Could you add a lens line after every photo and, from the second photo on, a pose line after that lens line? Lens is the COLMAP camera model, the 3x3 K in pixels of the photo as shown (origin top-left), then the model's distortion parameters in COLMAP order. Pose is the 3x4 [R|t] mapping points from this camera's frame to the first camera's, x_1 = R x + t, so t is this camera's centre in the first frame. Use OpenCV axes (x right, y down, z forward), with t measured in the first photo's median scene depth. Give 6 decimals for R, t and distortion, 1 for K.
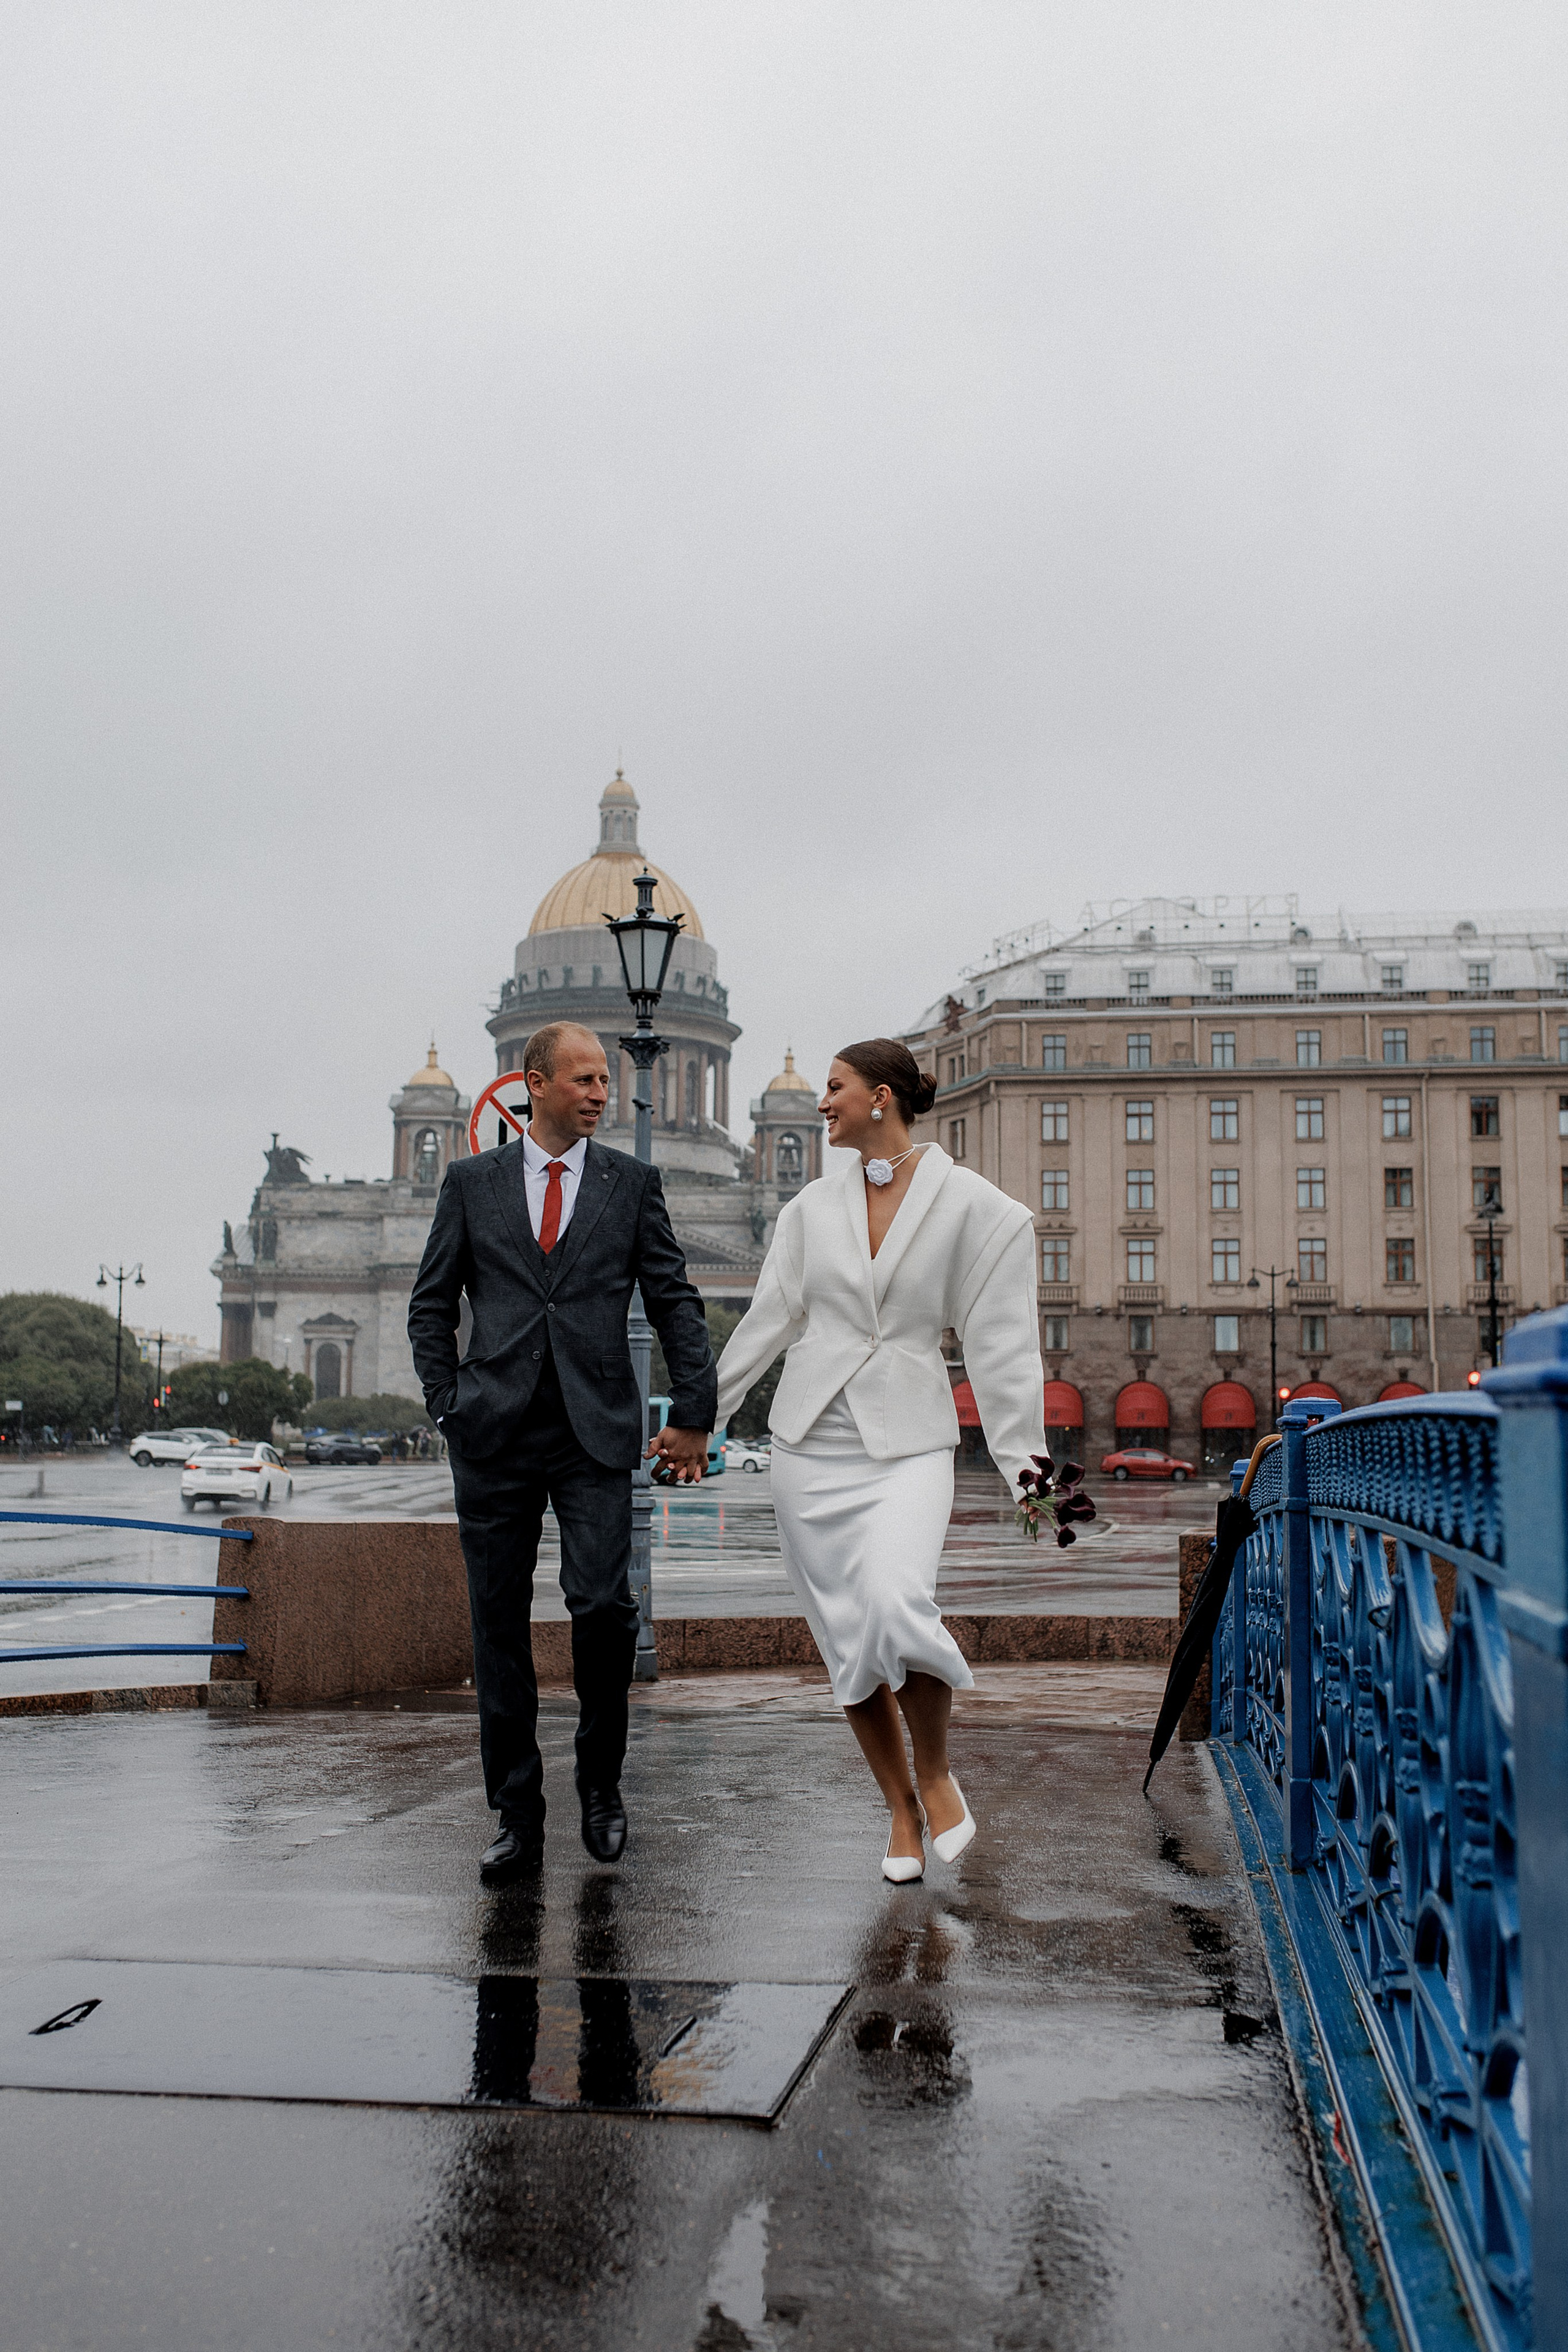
lens RADIAL K [[2360.9, 0, 856.6], [0, 2360.9, 1110.7], [0, 0, 1]] dist [0.011123, 0.000242]
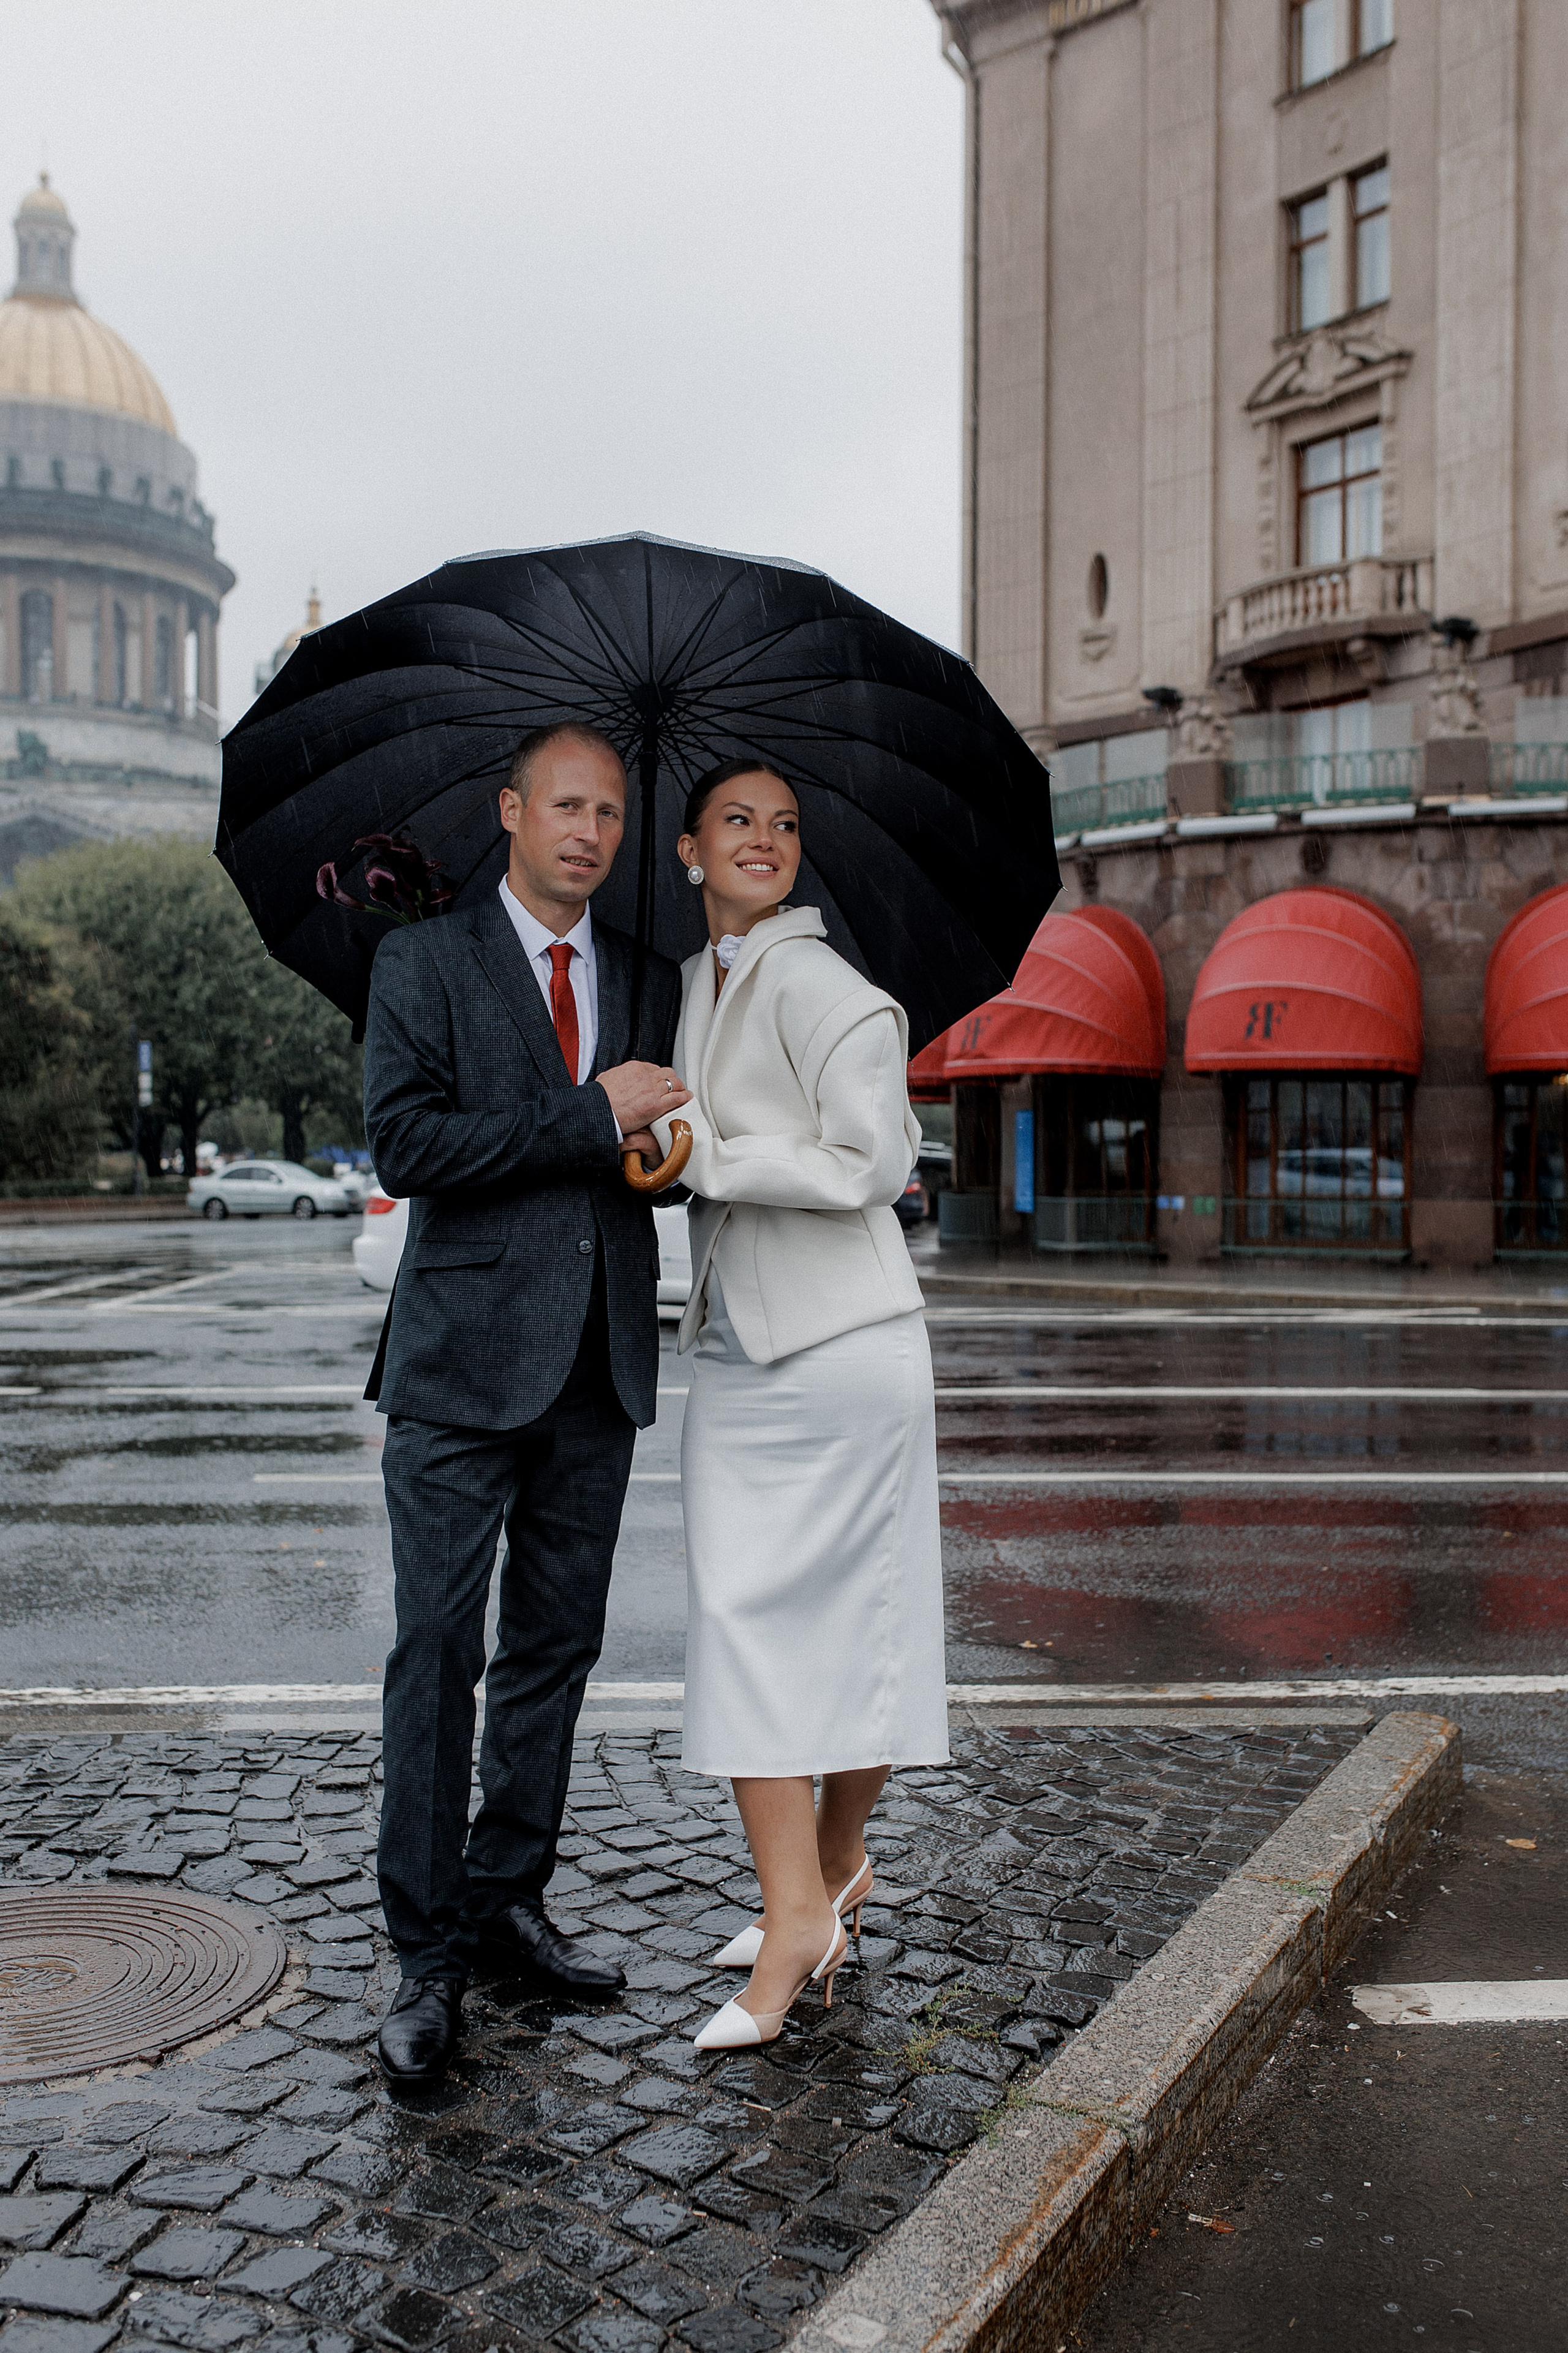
lens RADIAL K [[2110.2, 0, 803.5], [0, 2110.2, 1166.8], [0, 0, 1]] dist [0.004278, -0.004527]
pose [[0.975436, -0.003618, 0.220254, -0.029148], [-0.027168, 0.990256, 0.136581, 0.059471], [-0.218602, -0.139210, 0.965833, 0.421797]]
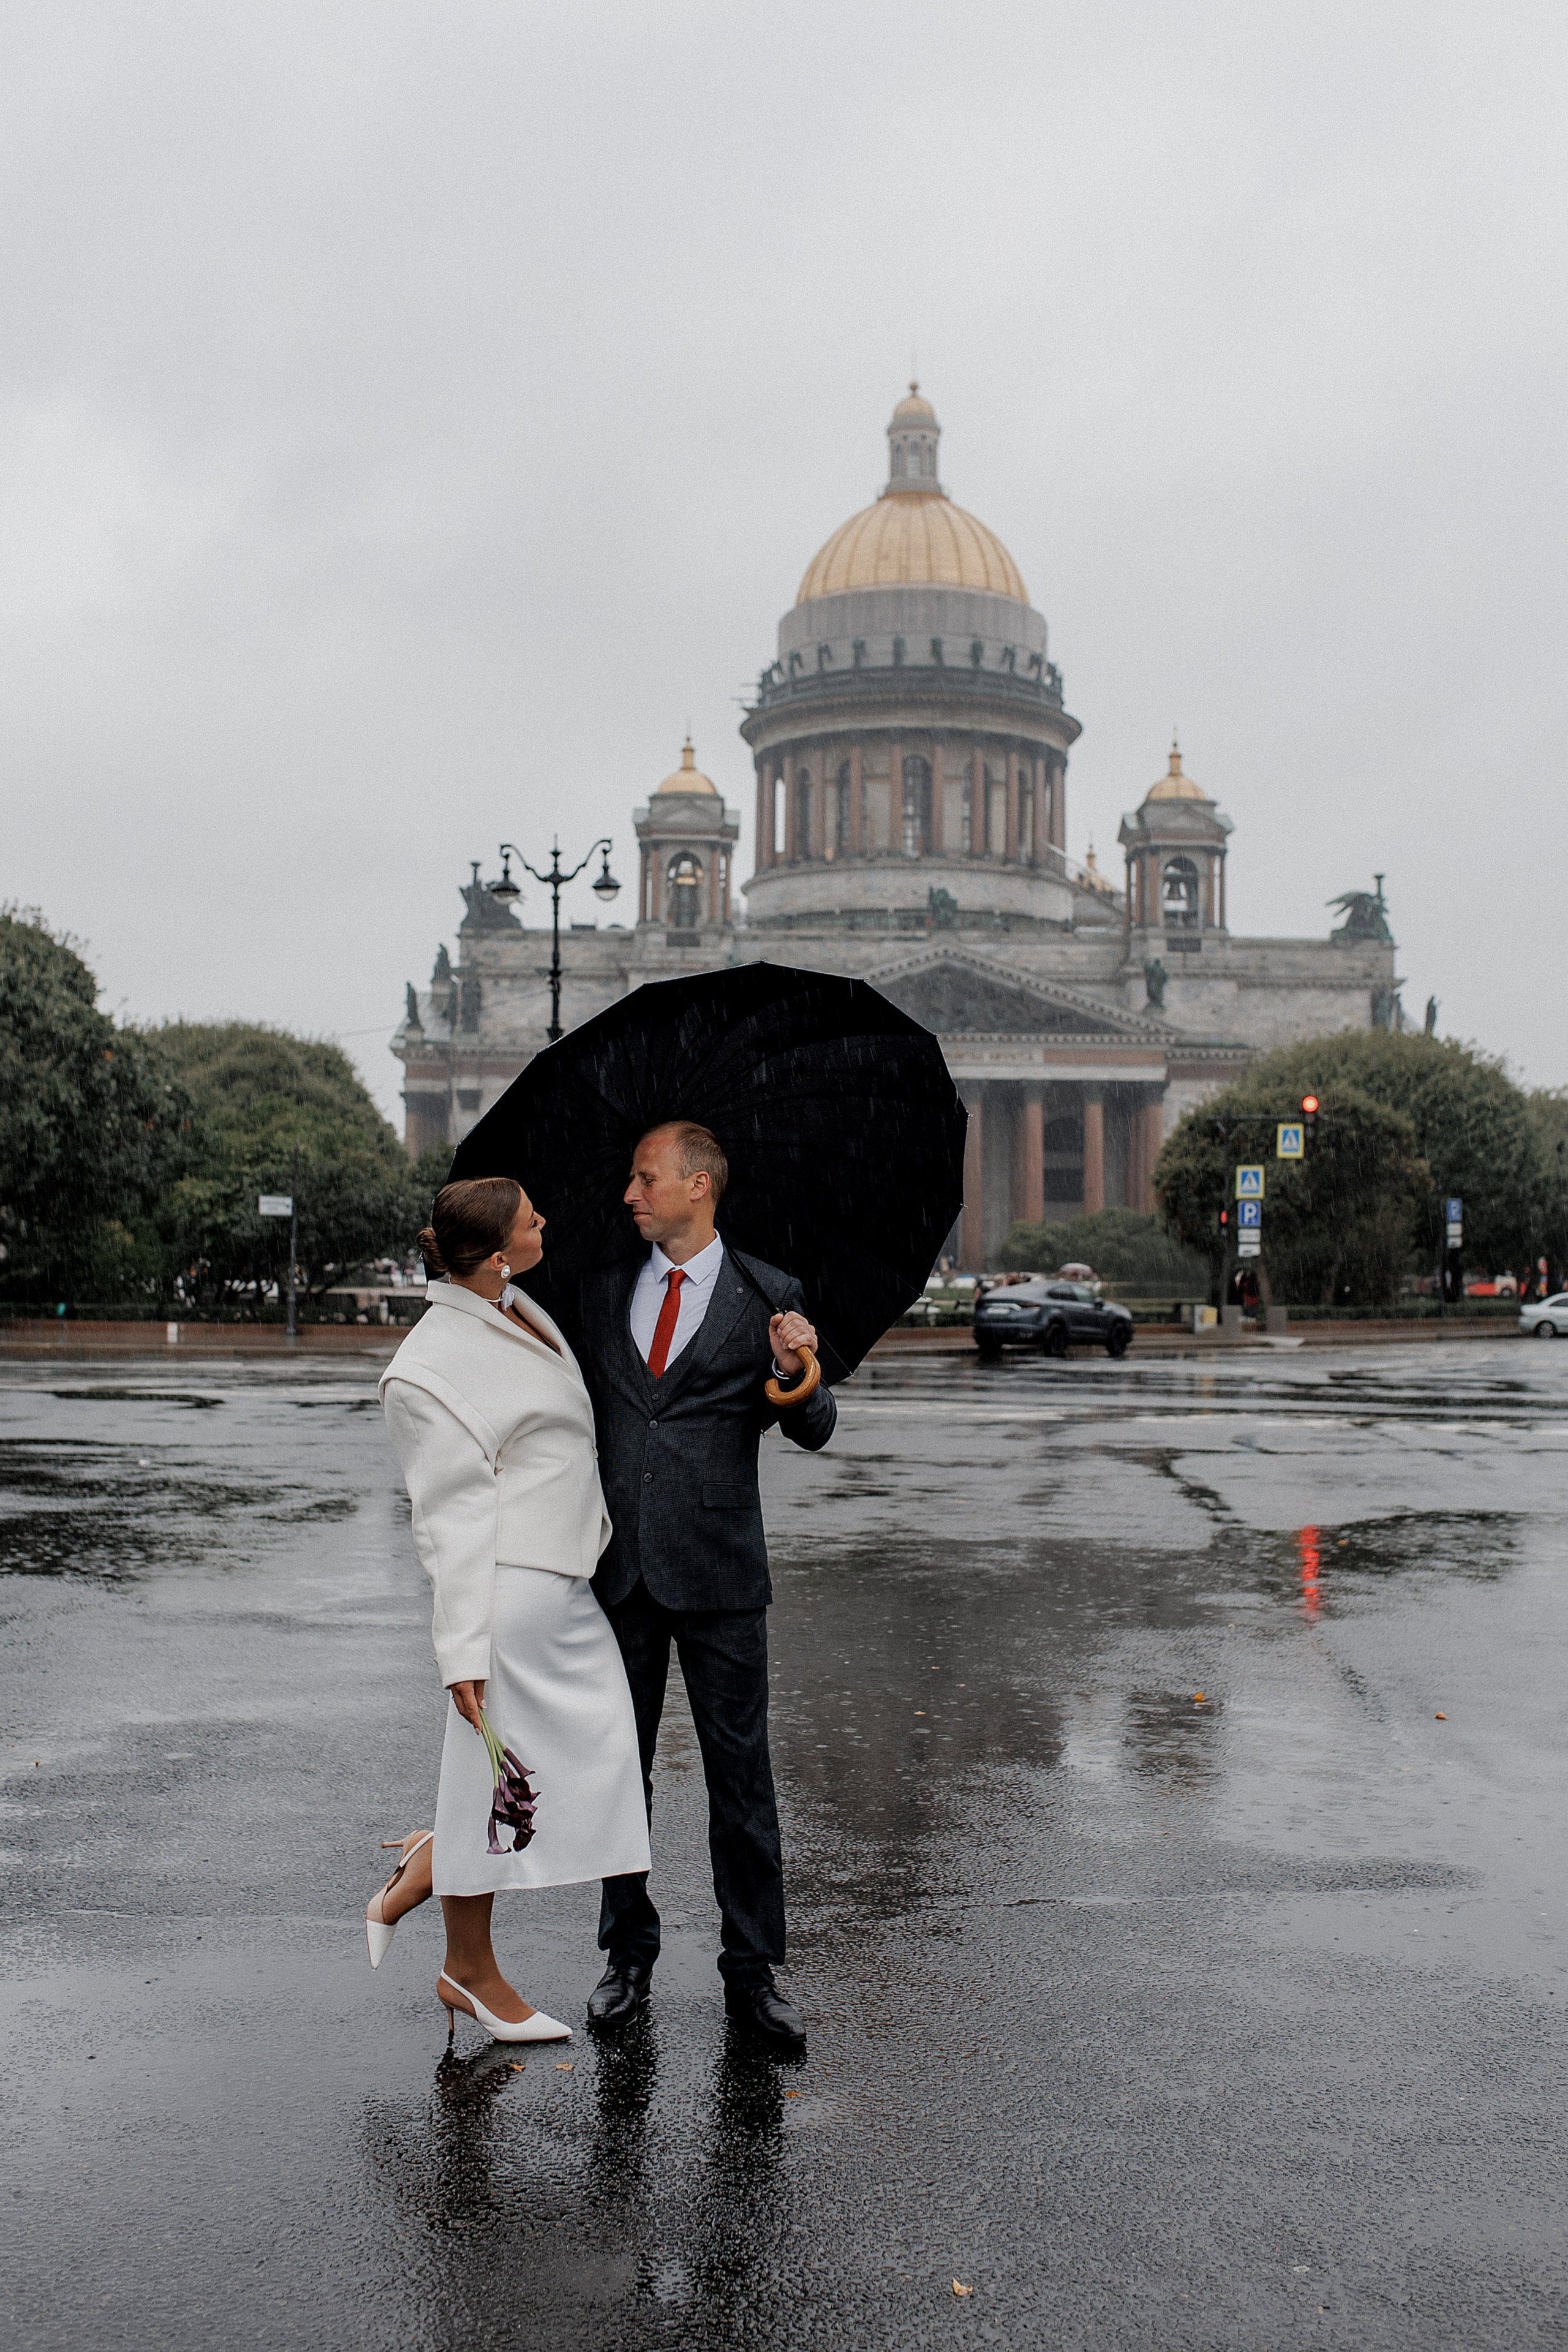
lens RADIAL K [[2293.9, 0, 774.1], [0, 2293.9, 1115.4], [0, 0, 1]] dist [0.008074, -0.003959]
pose [[0.998608, 0.002323, -0.052686, -0.133036], [0.001474, 0.997409, 0.071921, 0.043026], [0.052717, -0.071898, 0.996018, 0.327440]]
